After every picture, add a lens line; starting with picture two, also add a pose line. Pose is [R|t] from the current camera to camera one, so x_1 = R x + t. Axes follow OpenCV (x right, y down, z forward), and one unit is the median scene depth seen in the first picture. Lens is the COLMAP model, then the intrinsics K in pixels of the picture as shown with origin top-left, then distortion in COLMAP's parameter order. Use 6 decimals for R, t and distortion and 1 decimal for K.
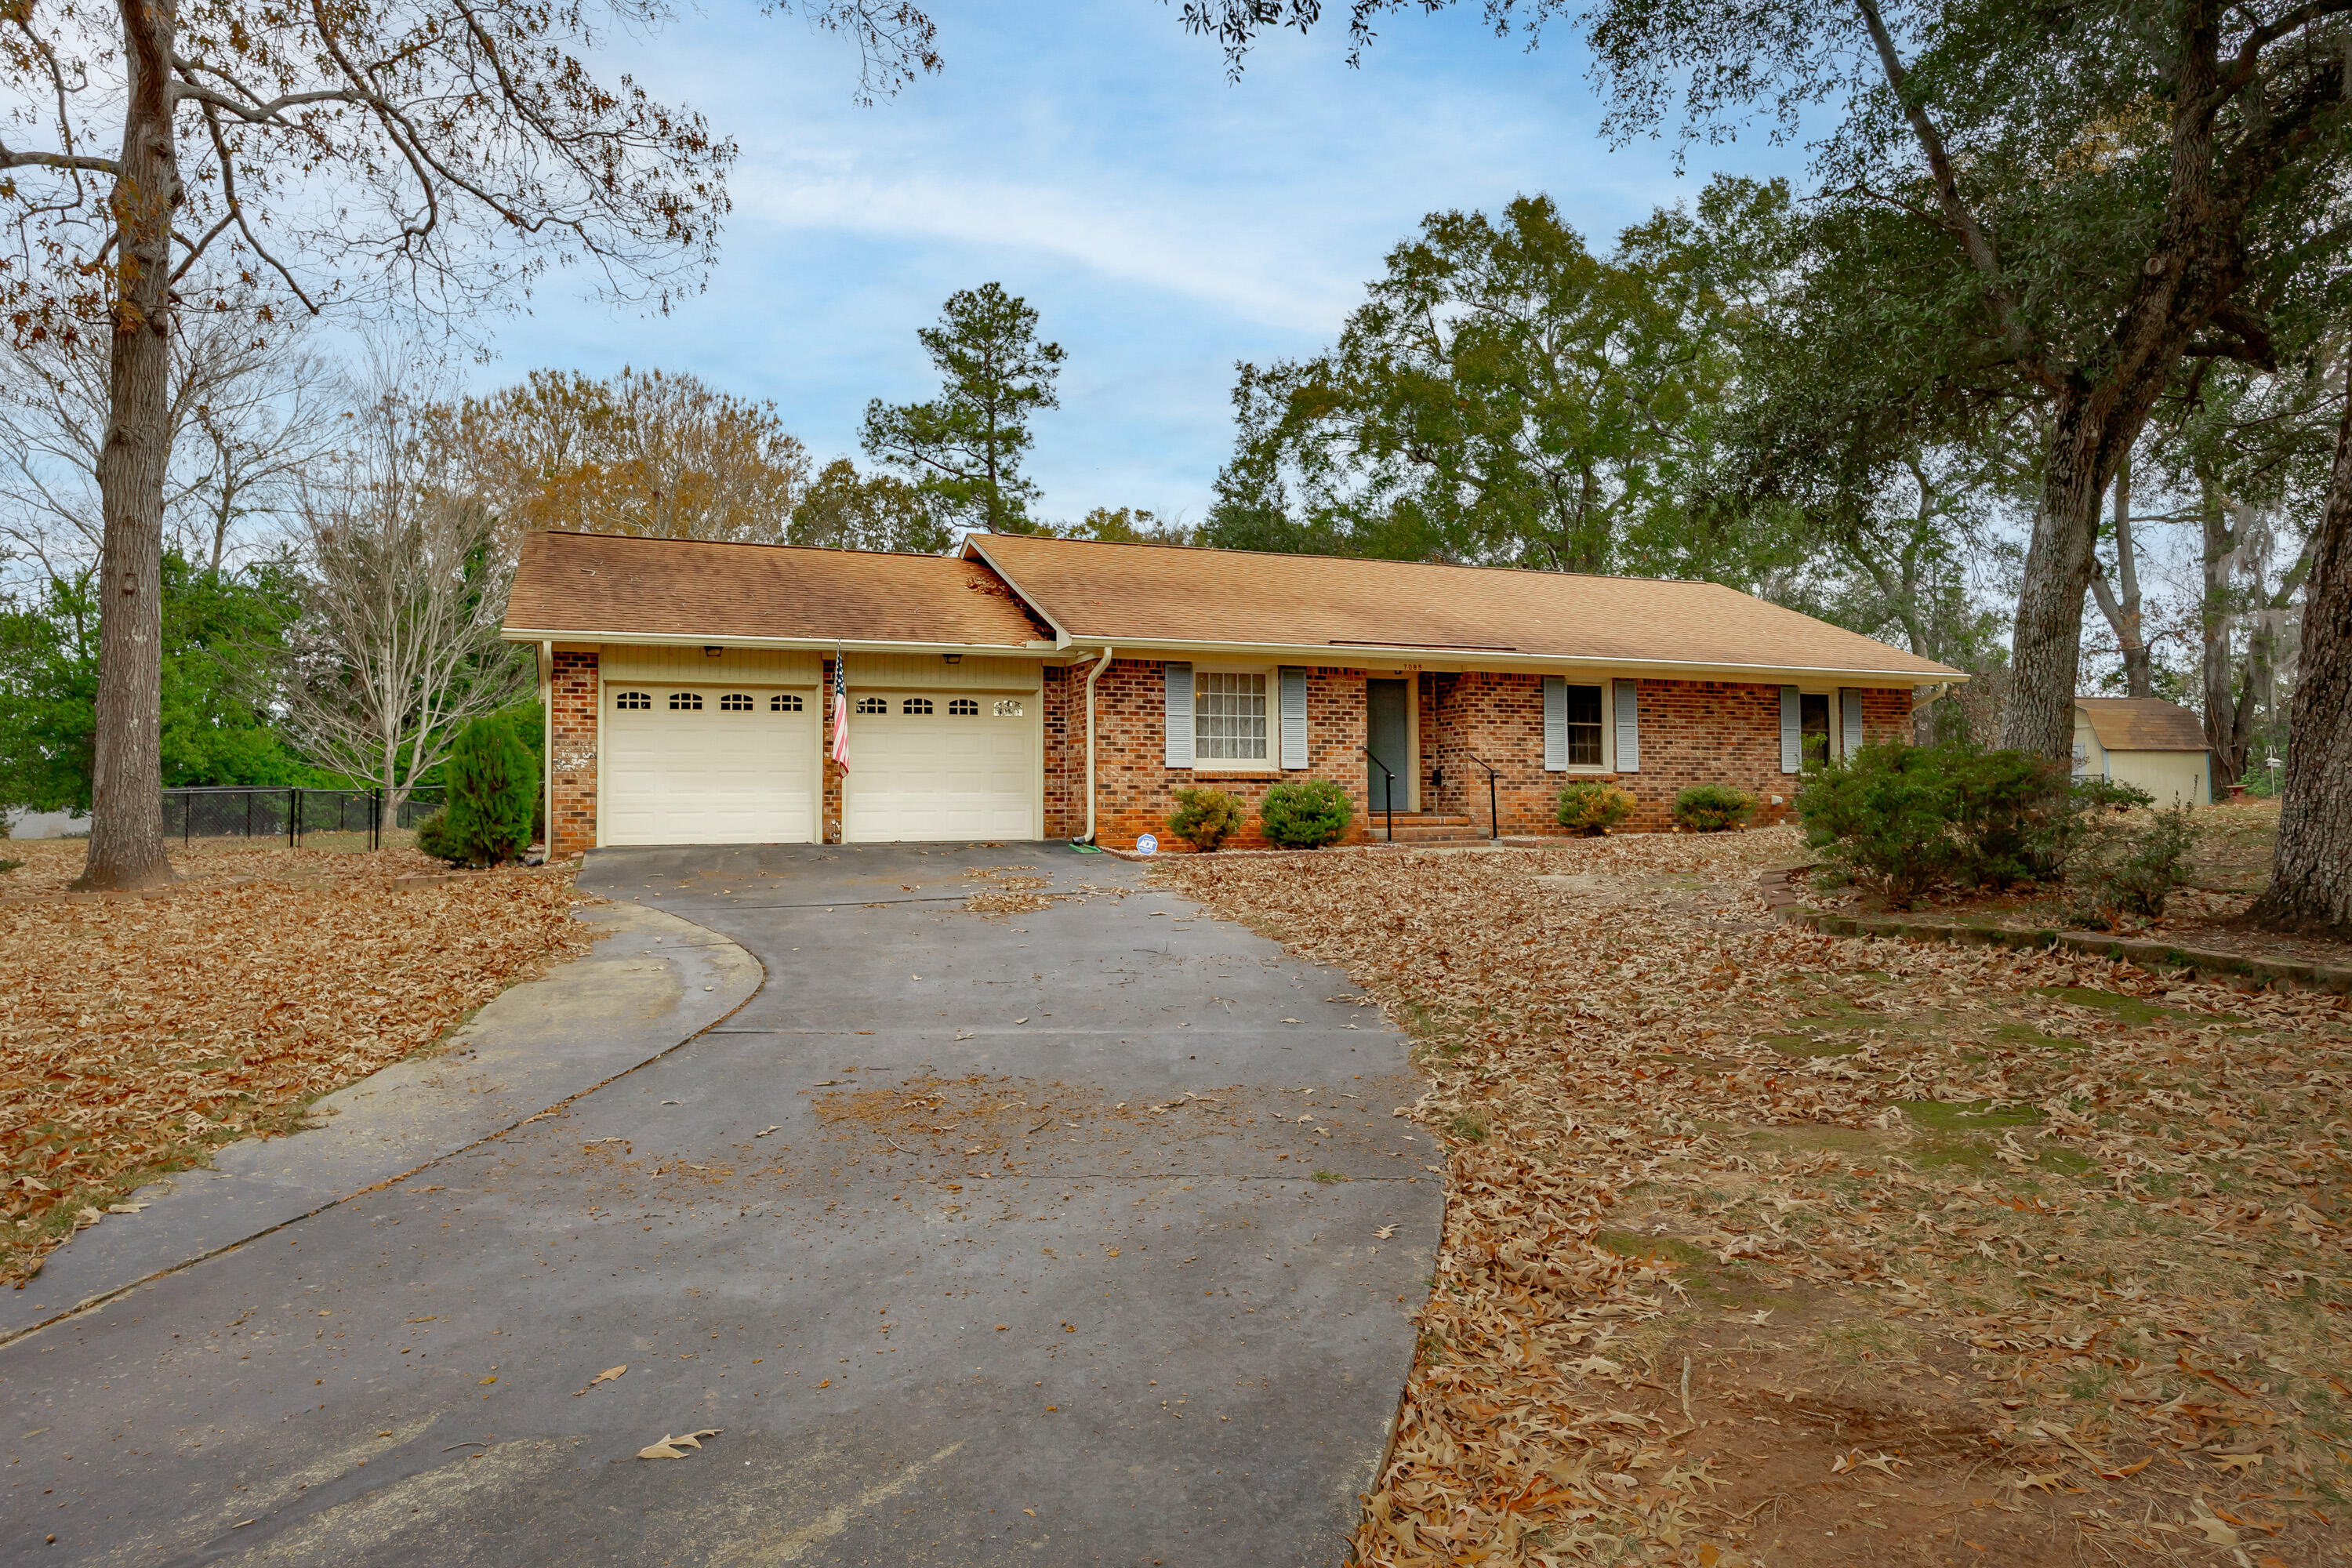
lens RADIAL K [[1527.6, 0, 1176.0], [0, 1527.6, 784.0], [0, 0, 1]] dist [-0.081546, 0.001507]
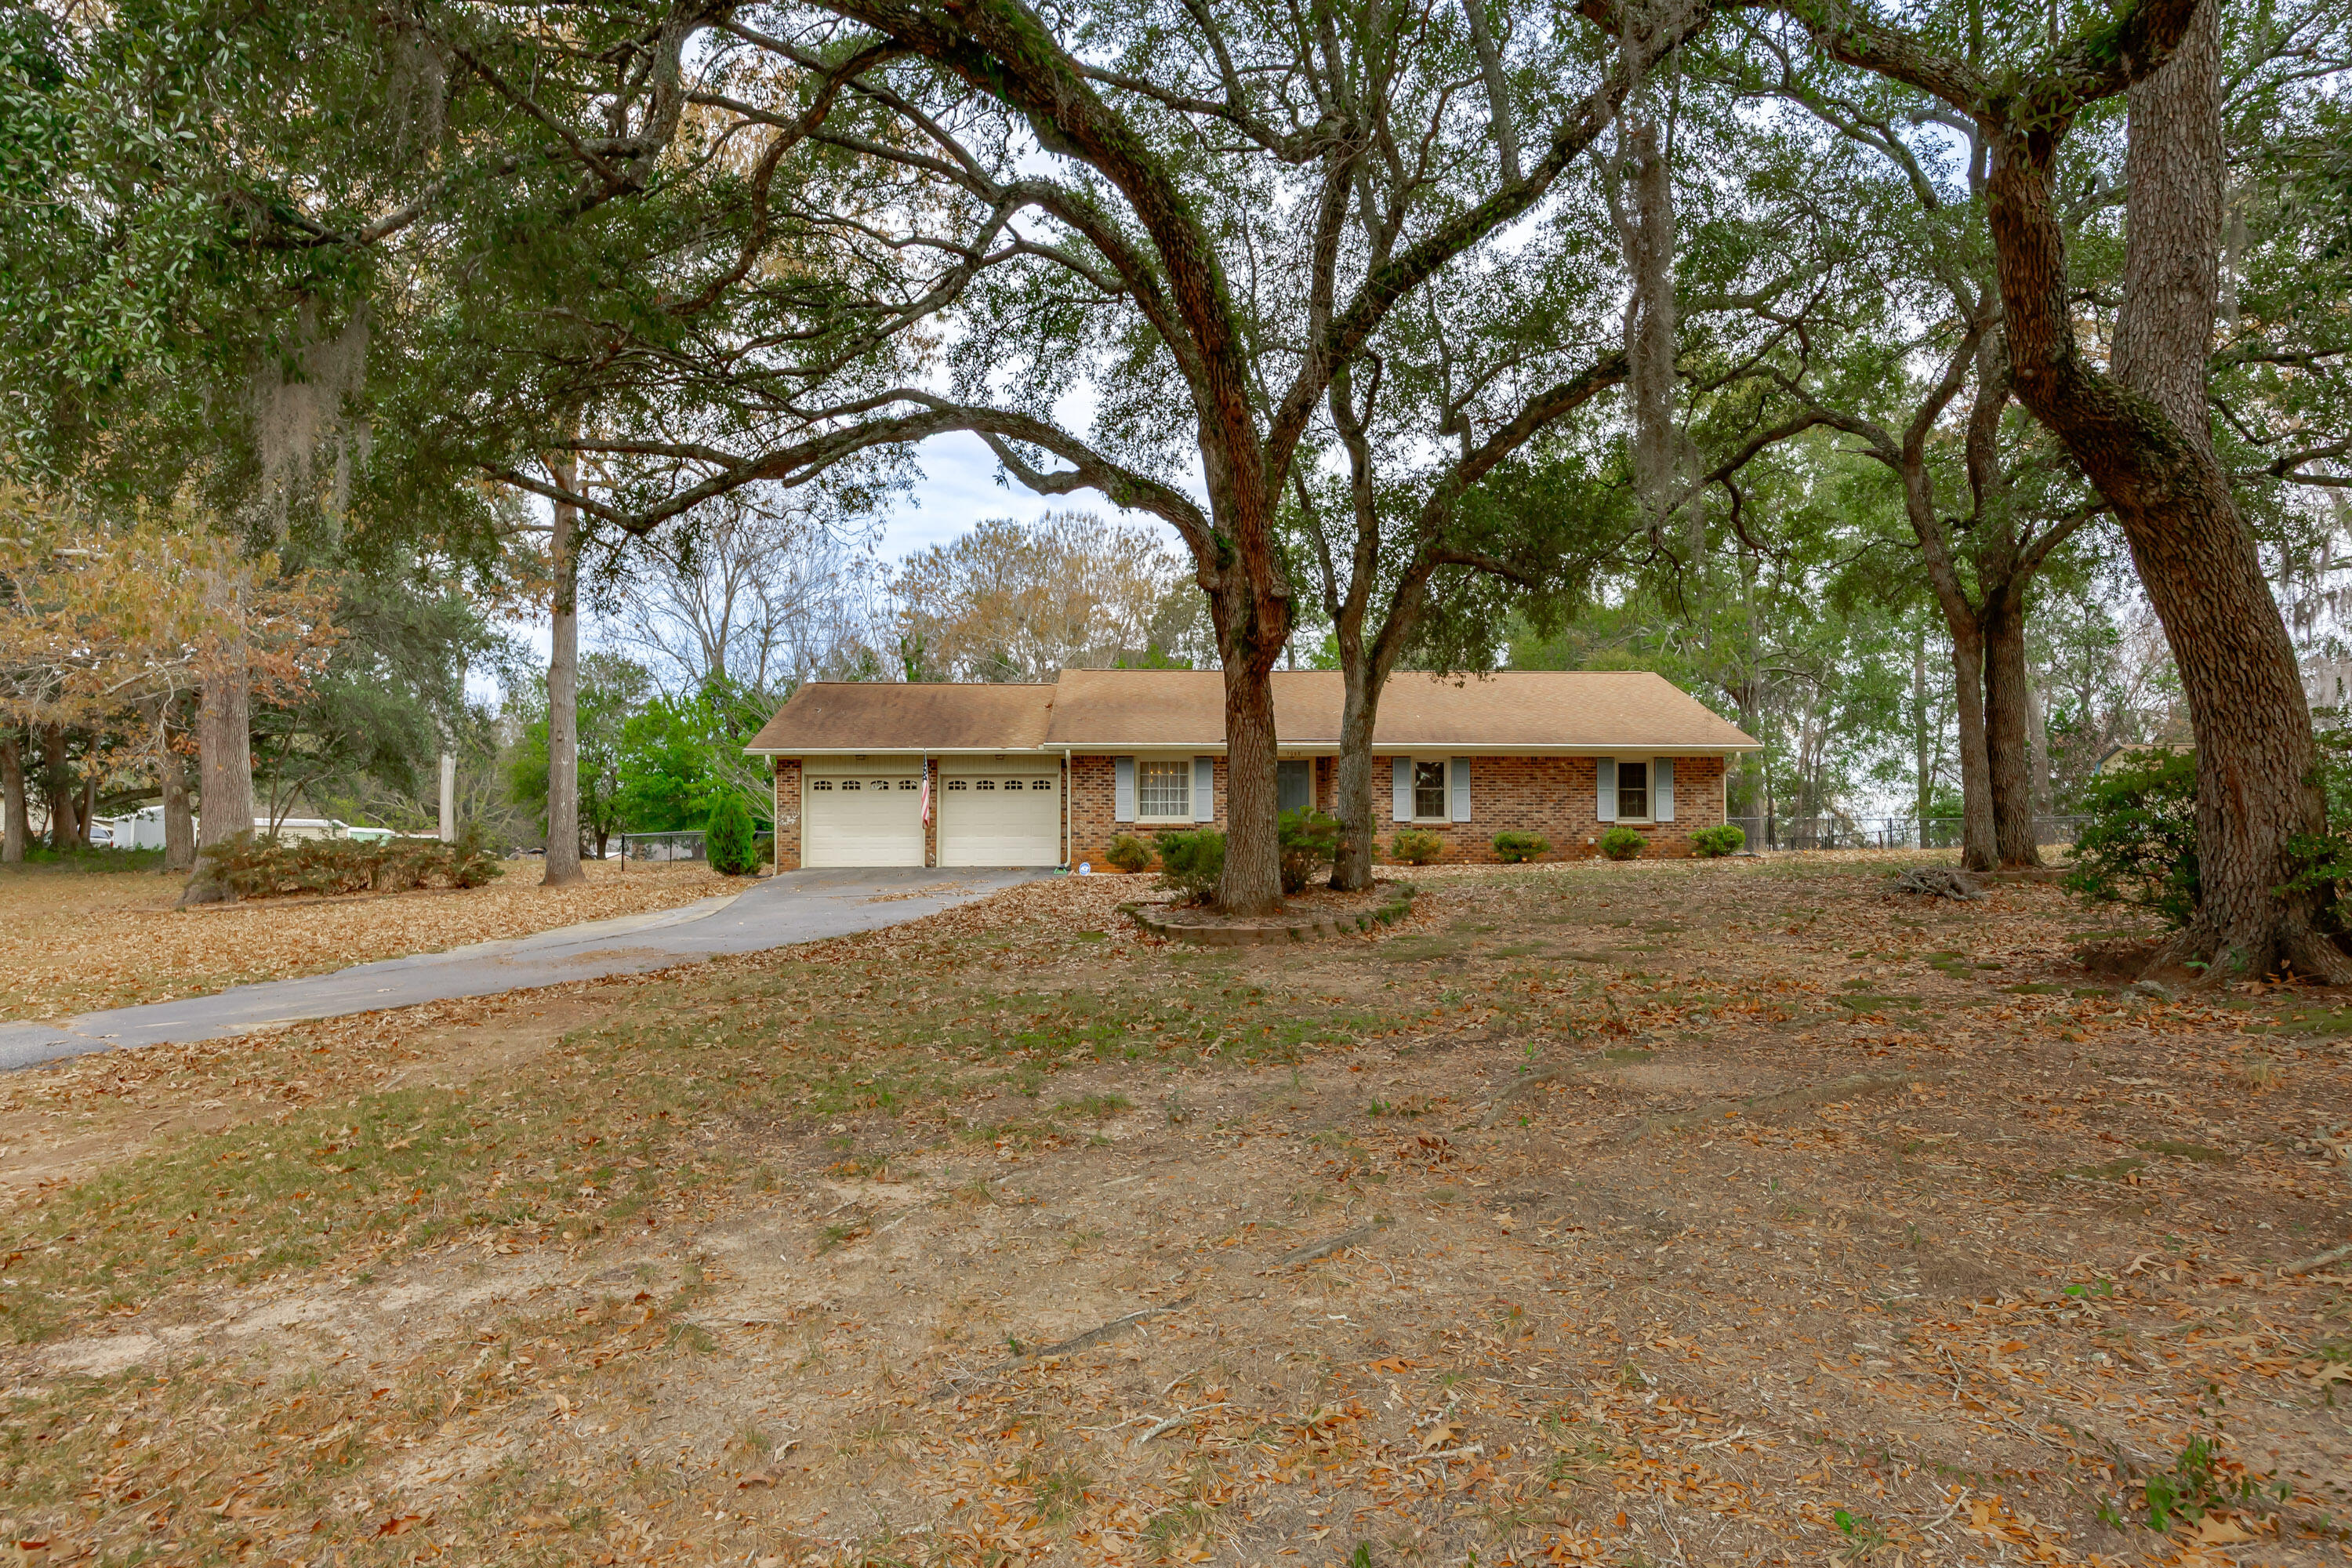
lens RADIAL K [[1527.6, 0, 1176.0], [0, 1527.6, 784.0], [0, 0, 1]] dist [-0.081546, 0.001507]
pose [[0.938397, -0.019894, -0.344985, 0.609999], [0.003416, 0.998827, -0.048308, 0.028384], [0.345541, 0.044154, 0.937364, -0.503764]]
